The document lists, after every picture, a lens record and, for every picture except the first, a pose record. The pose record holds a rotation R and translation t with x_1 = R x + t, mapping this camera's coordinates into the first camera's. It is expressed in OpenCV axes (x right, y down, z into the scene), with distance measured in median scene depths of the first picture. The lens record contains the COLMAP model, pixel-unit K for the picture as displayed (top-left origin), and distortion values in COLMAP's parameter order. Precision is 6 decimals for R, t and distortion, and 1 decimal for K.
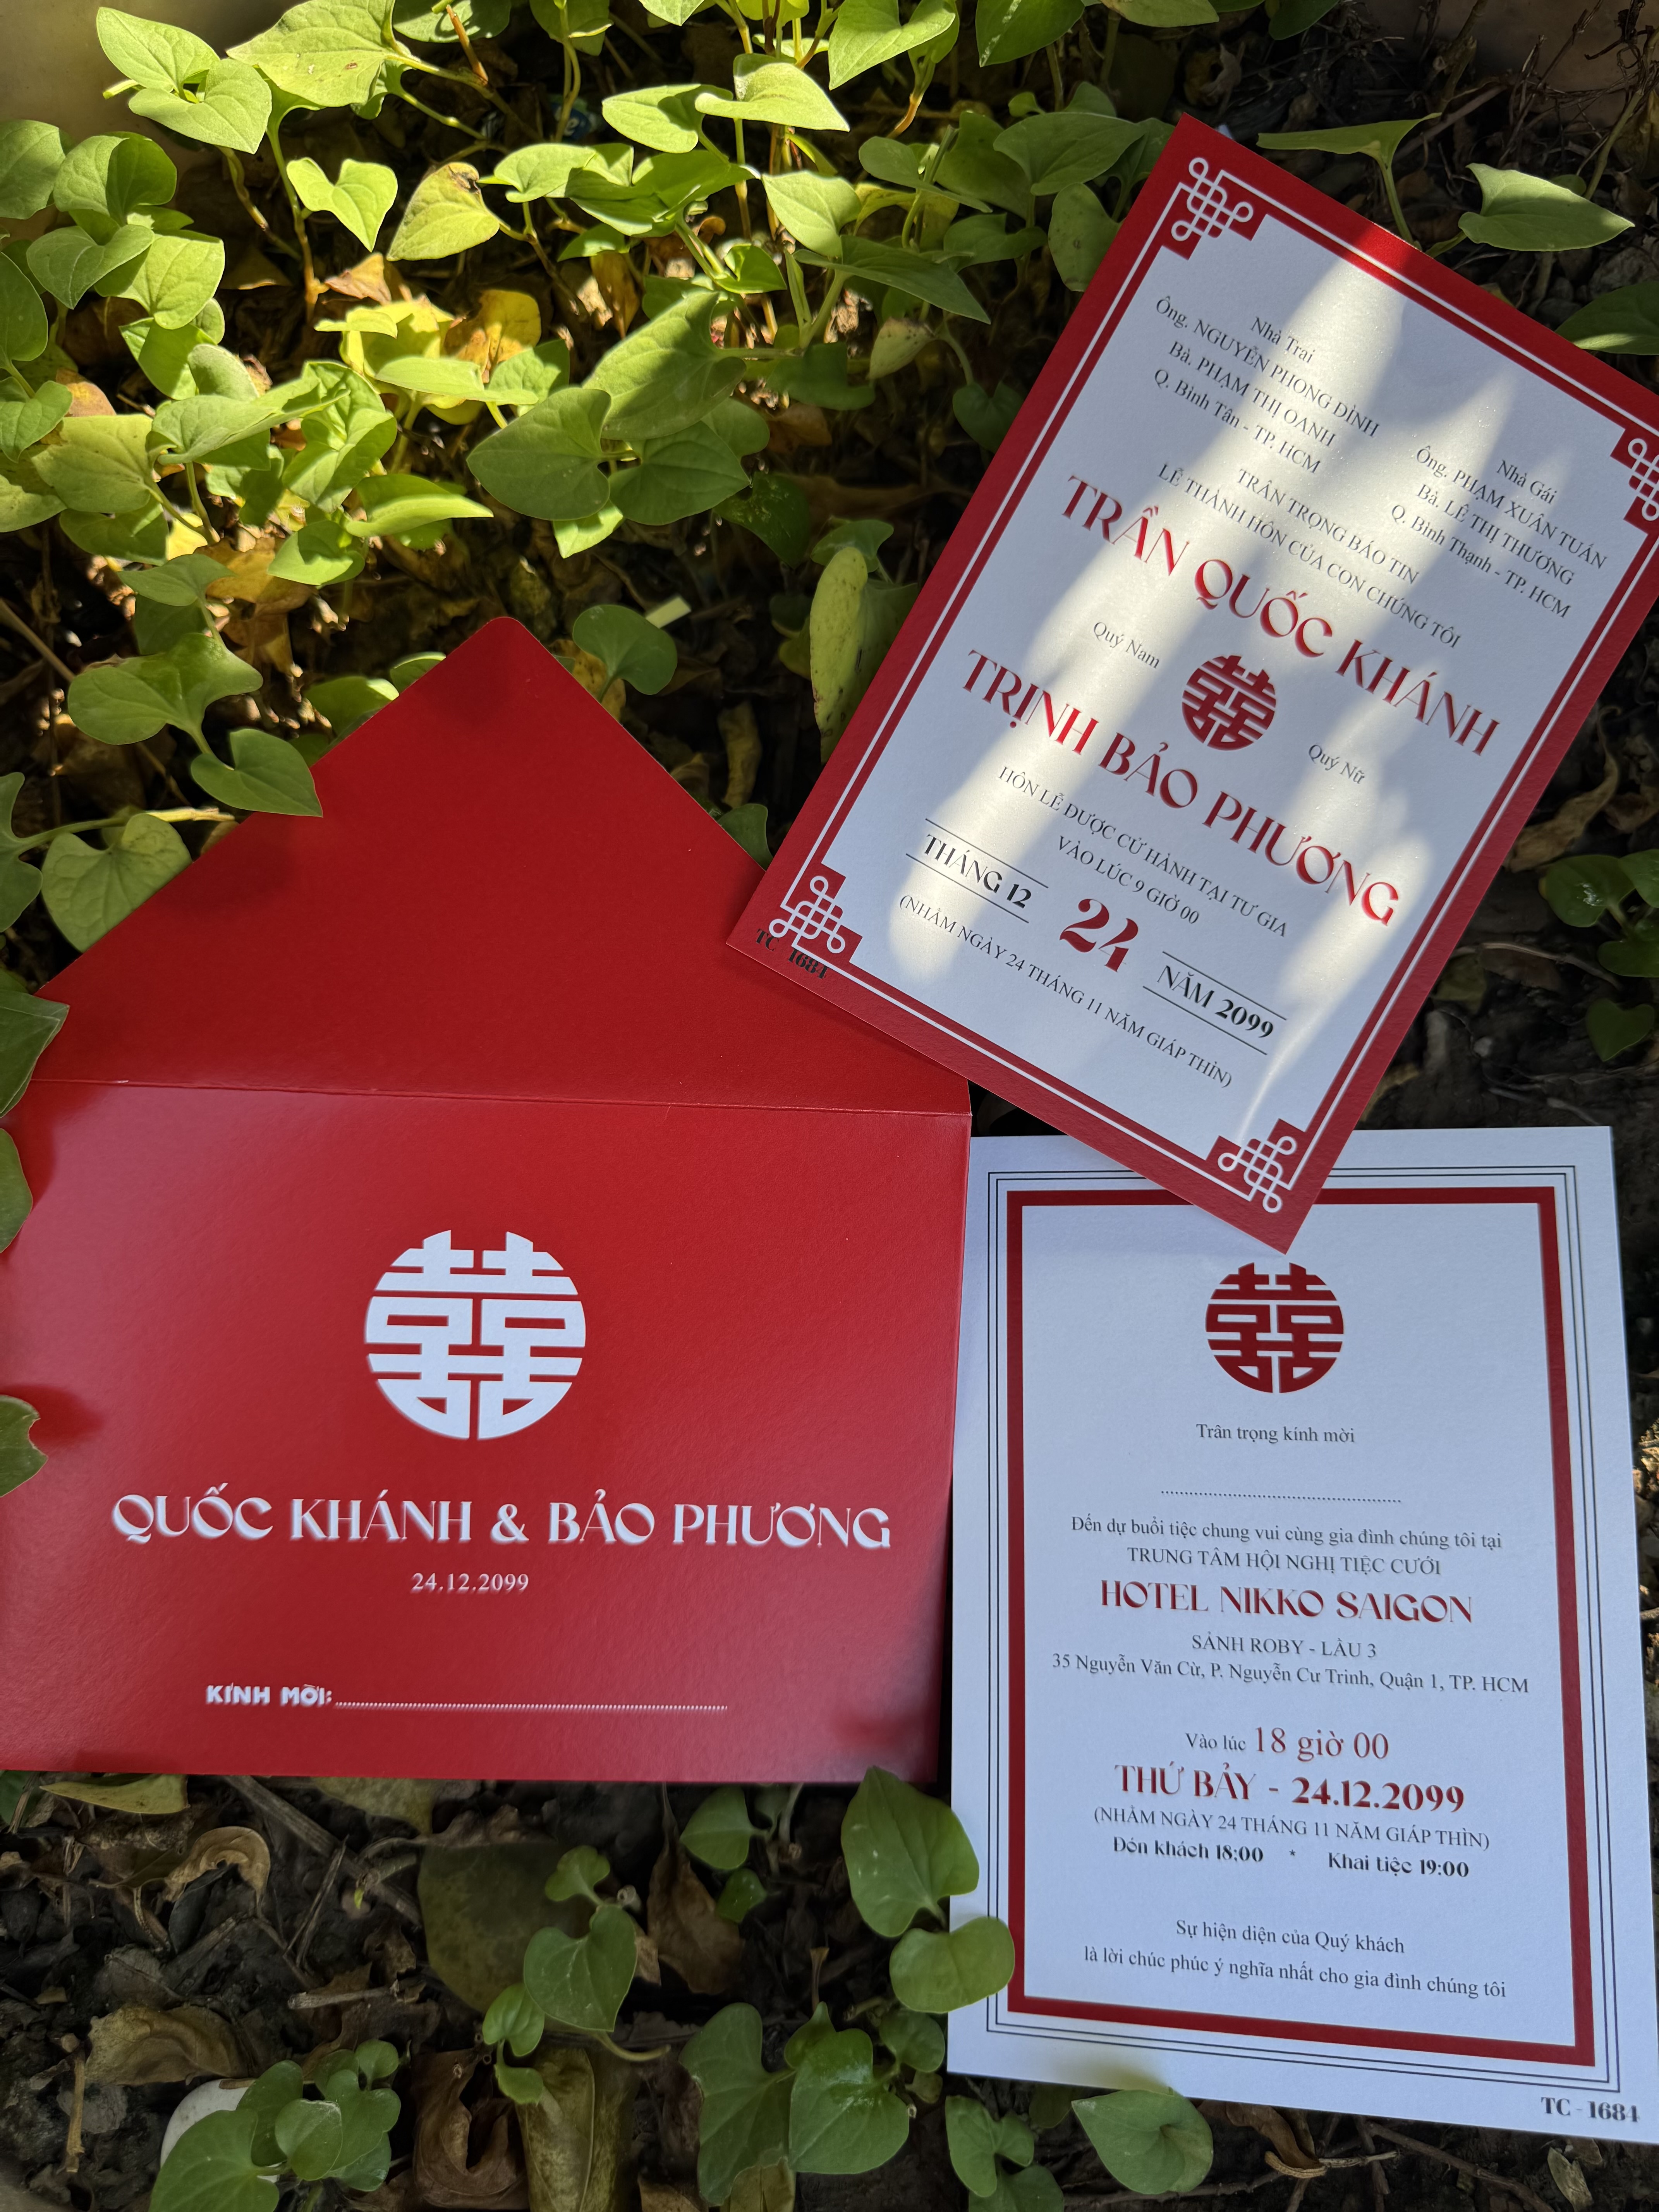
lens RADIAL K [[1674.8, 0, 844.8], [0, 1674.8, 1112.4], [0, 0, 1]] dist [-0.037453, 0.011501]
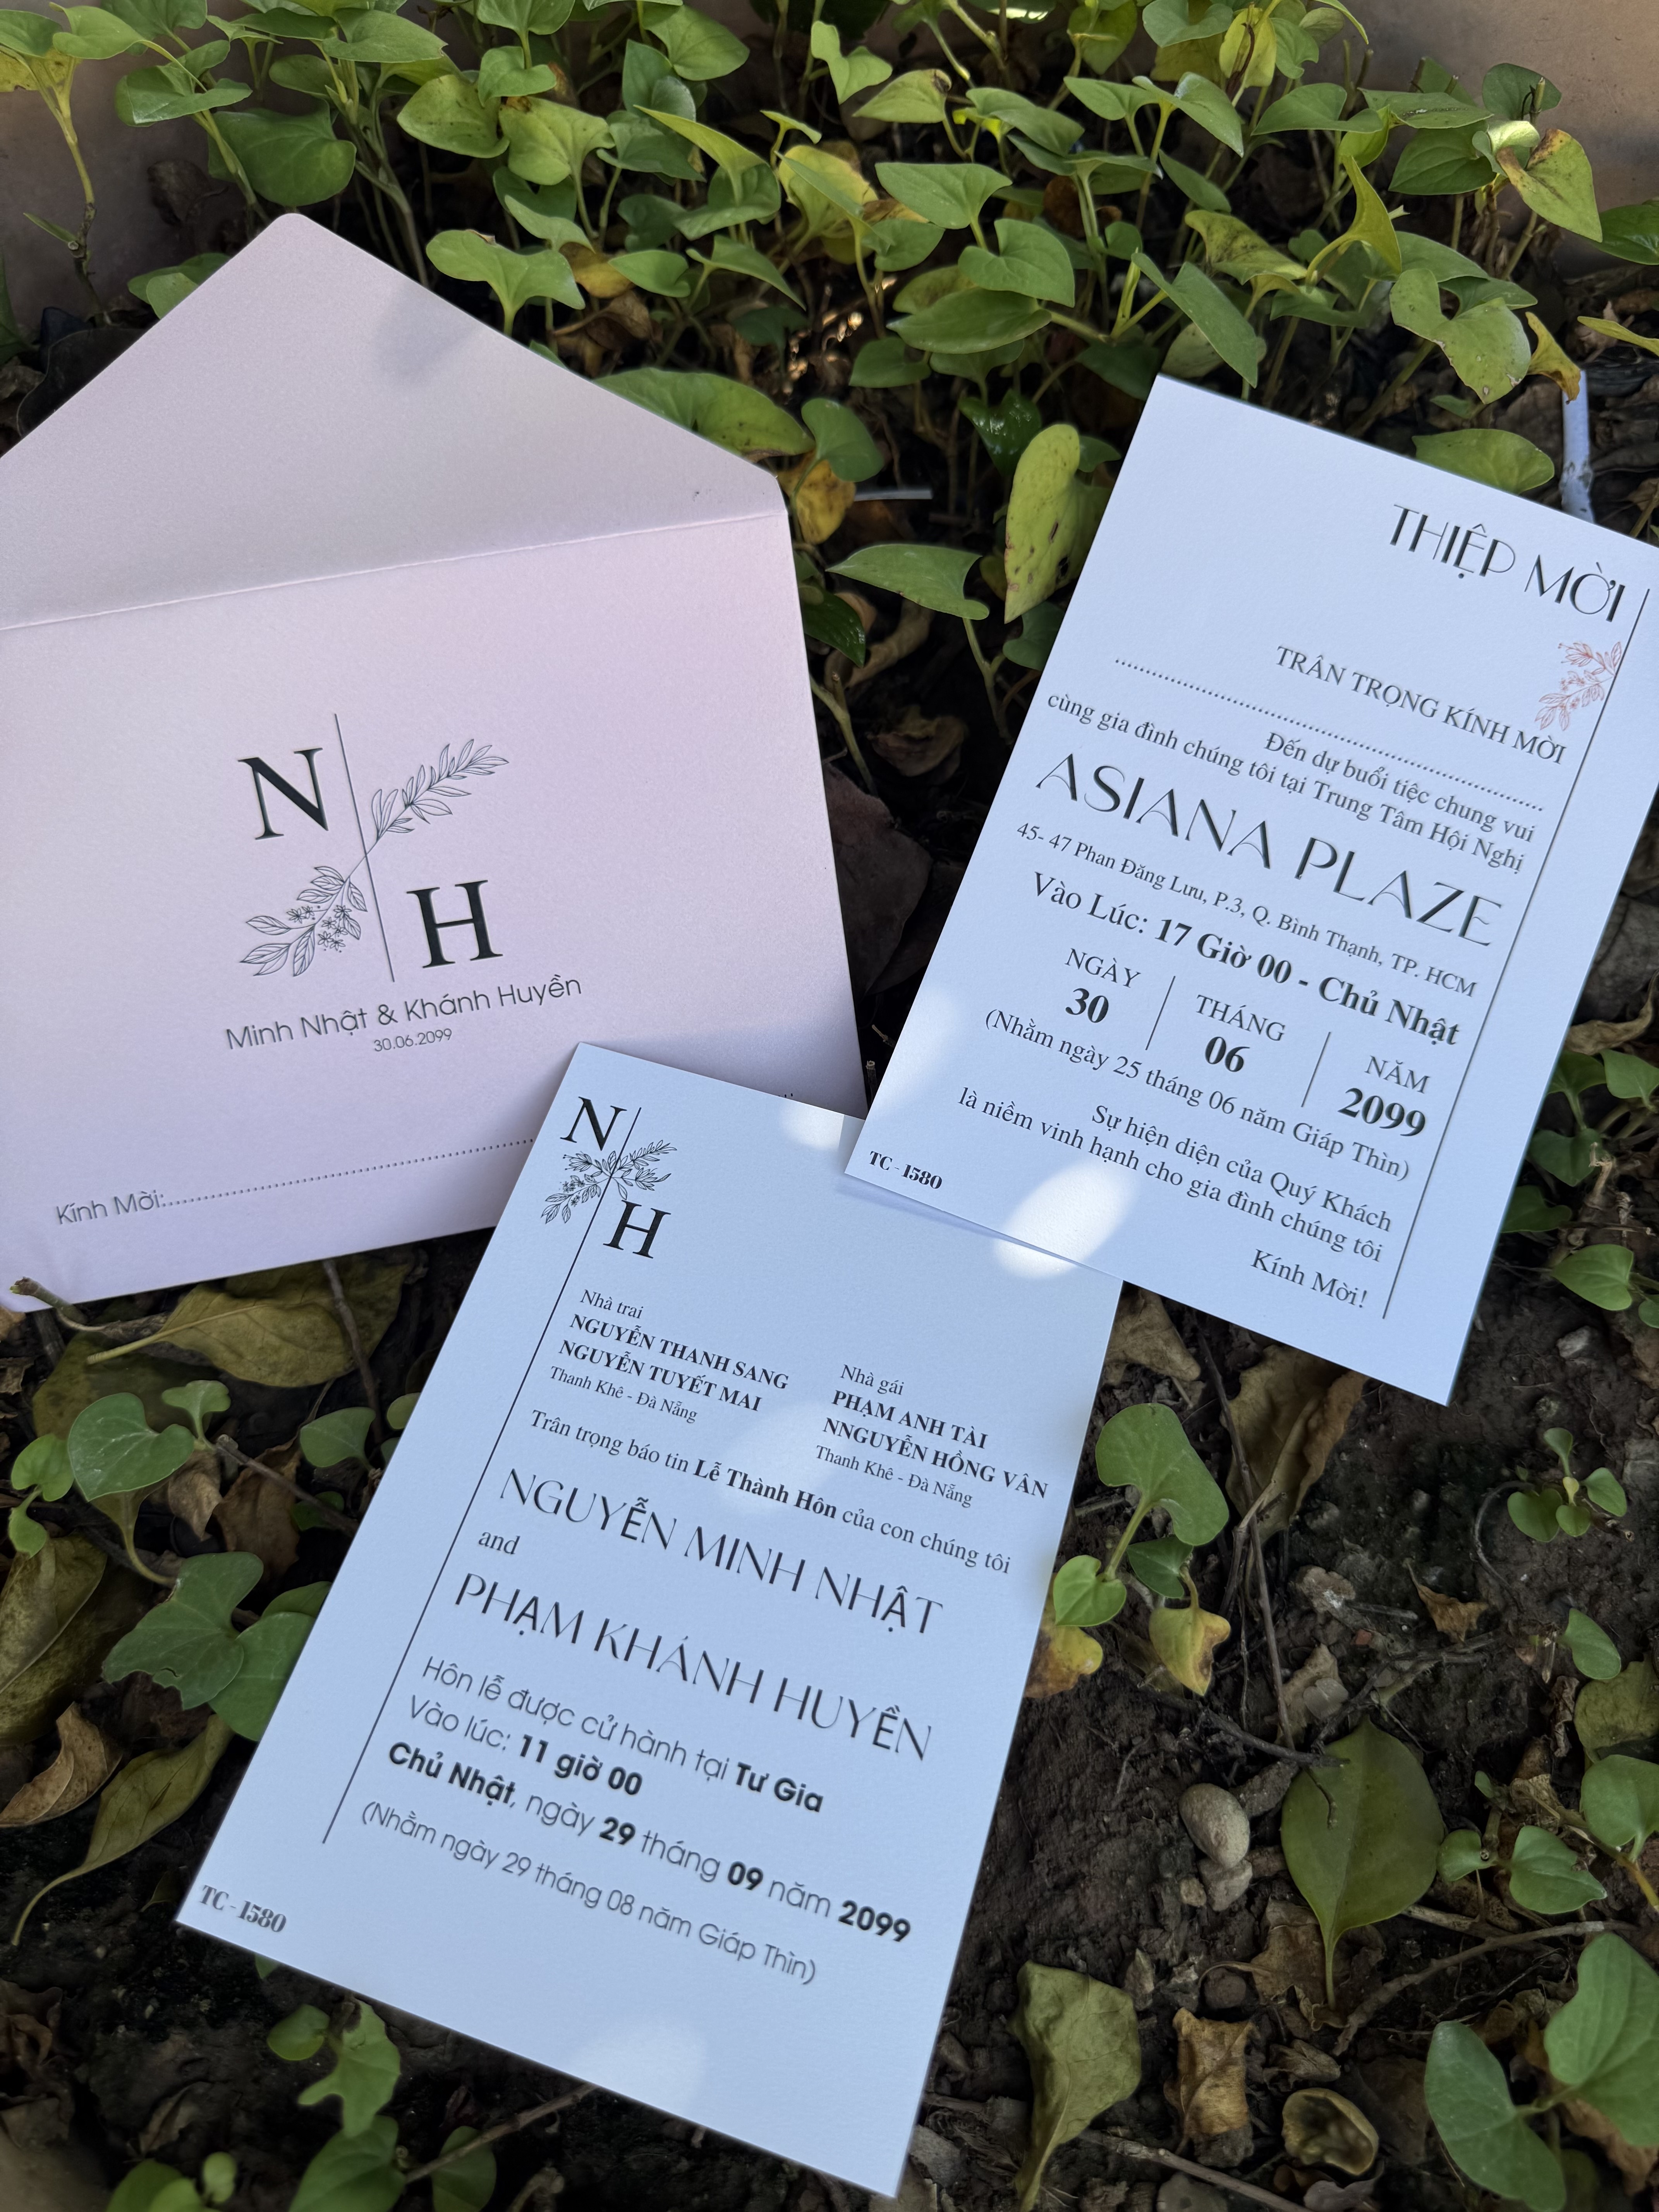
lens RADIAL K [[1674.8, 0, 837.1], [0, 1674.8, 1102.8], [0, 0, 1]] dist [-0.037453, 0.011501]
pose [[0.861568, 0.487660, -0.141025, 0.224921], [-0.504787, 0.852421, -0.136264, 0.244034], [0.053762, 0.188588, 0.980584, -0.005204]]
